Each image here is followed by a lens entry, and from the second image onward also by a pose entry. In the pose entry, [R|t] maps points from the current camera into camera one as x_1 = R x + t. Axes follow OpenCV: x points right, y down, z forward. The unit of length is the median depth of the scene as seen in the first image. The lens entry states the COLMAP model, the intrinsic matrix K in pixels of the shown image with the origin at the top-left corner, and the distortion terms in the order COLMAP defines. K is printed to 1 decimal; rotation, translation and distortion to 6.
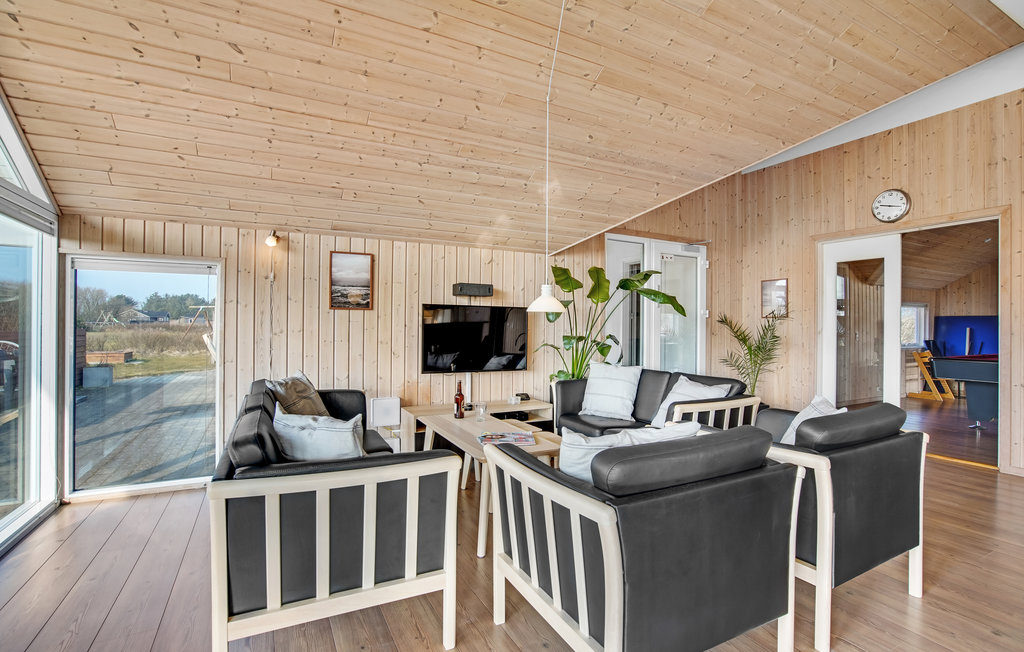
lens RADIAL K [[478.2, 0, 512.5], [0, 478.2, 326.2], [0, 0, 1]] dist [-0.019916, 0.000148]
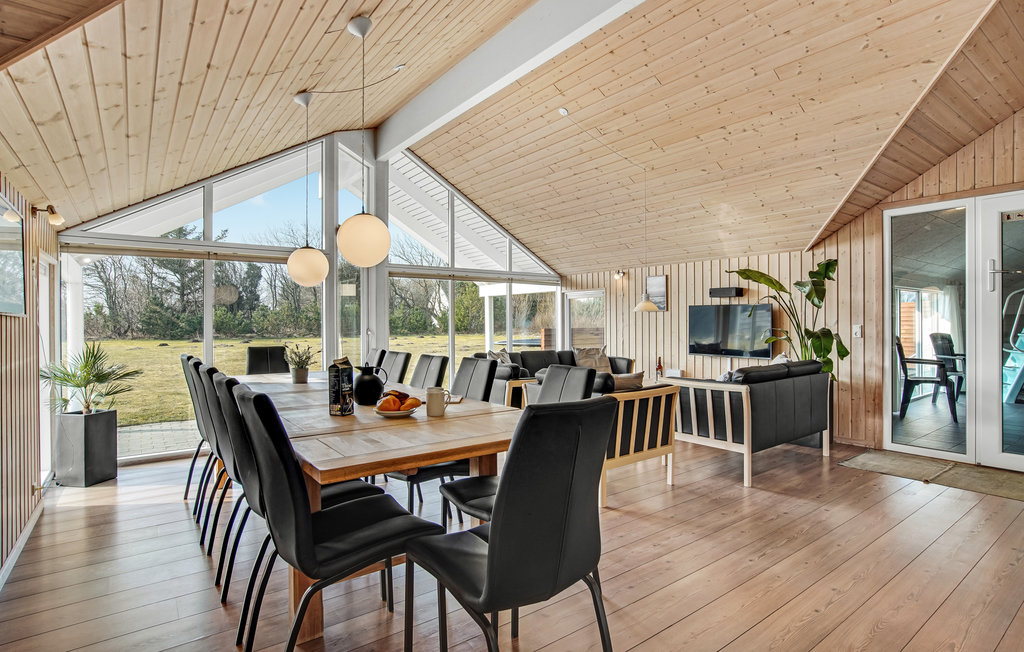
lens RADIAL K [[515.0, 0, 509.4], [0, 515.0, 325.5], [0, 0, 1]] dist [-0.003094, -0.000082]
pose [[0.167547, -0.002957, -0.985860, 1.517134], [0.006043, 0.999980, -0.001972, 0.014638], [0.985846, -0.005627, 0.167561, 0.279733]]
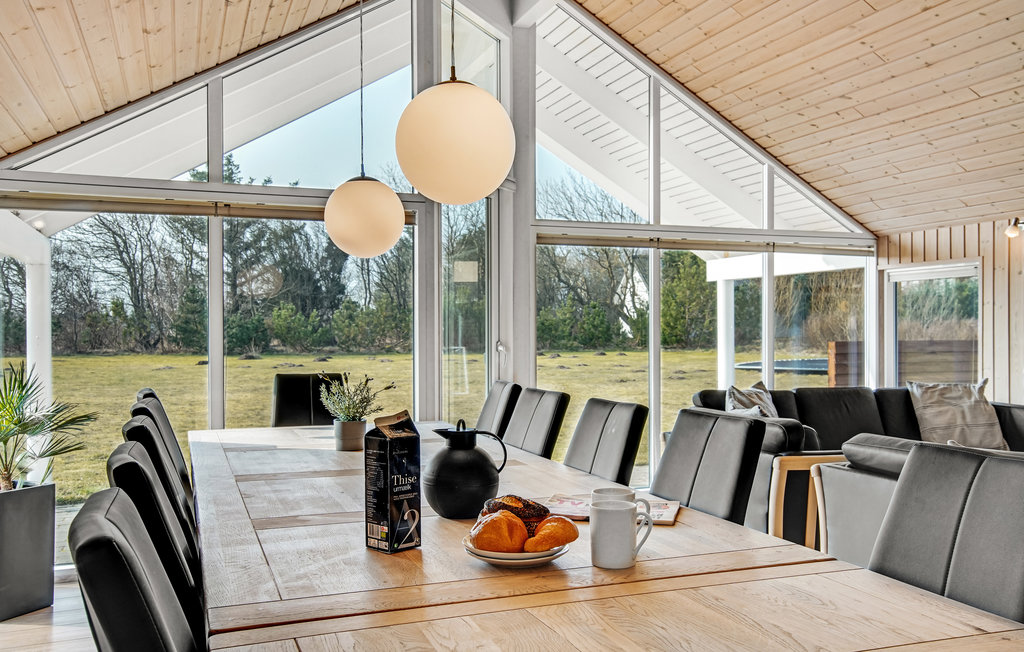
lens RADIAL K [[852.5, 0, 509.0], [0, 852.5, 330.9], [0, 0, 1]] dist [0.009644, 0.003568]
pose [[-0.111899, -0.006212, -0.993700, 1.238414], [0.001803, 0.999978, -0.006454, 0.011000], [0.993718, -0.002514, -0.111885, 0.294980]]
